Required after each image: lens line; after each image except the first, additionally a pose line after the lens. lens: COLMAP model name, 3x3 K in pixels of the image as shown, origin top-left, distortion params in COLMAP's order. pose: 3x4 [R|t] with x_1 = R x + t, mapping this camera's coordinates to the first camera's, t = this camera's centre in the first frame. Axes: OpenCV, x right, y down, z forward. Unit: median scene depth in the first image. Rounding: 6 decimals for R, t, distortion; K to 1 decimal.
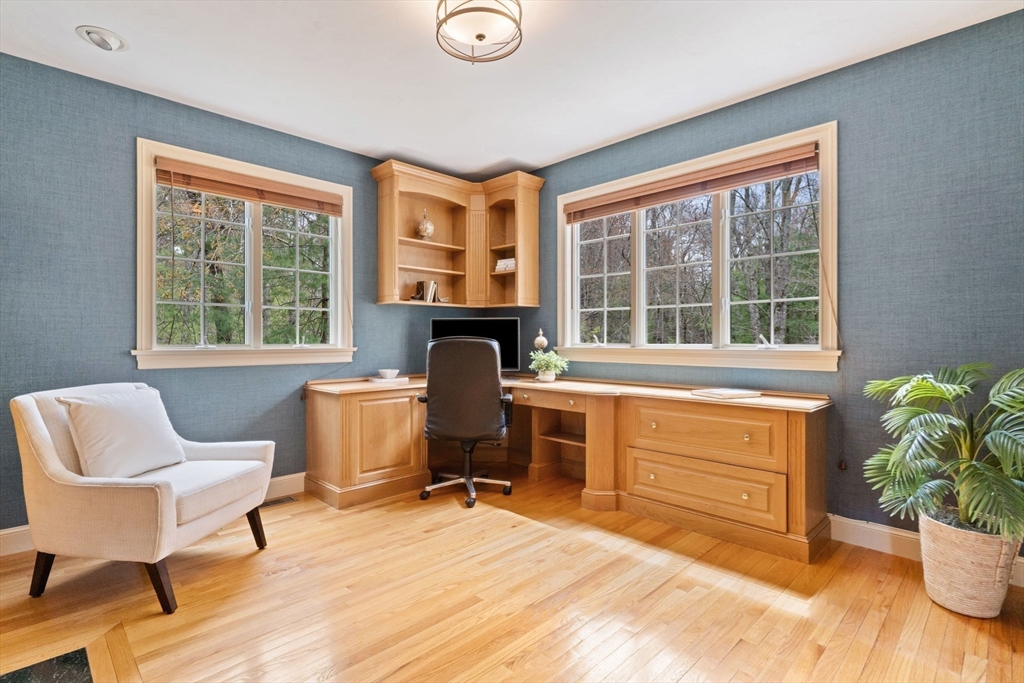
lens RADIAL K [[492.7, 0, 508.9], [0, 492.7, 342.1], [0, 0, 1]] dist [0.002619, 0.001062]
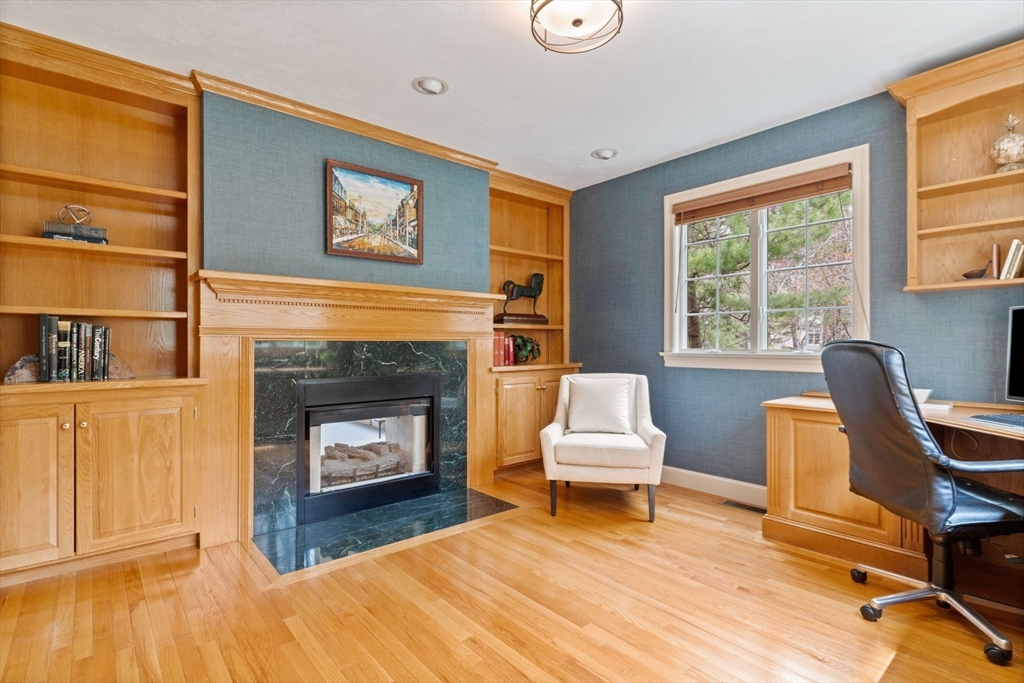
lens RADIAL K [[492.7, 0, 509.0], [0, 492.7, 341.3], [0, 0, 1]] dist [0.002619, 0.001062]
pose [[-0.076932, -0.005980, -0.997018, 0.575754], [-0.004092, 0.999975, -0.005682, -0.004259], [0.997028, 0.003643, -0.076955, 0.608785]]
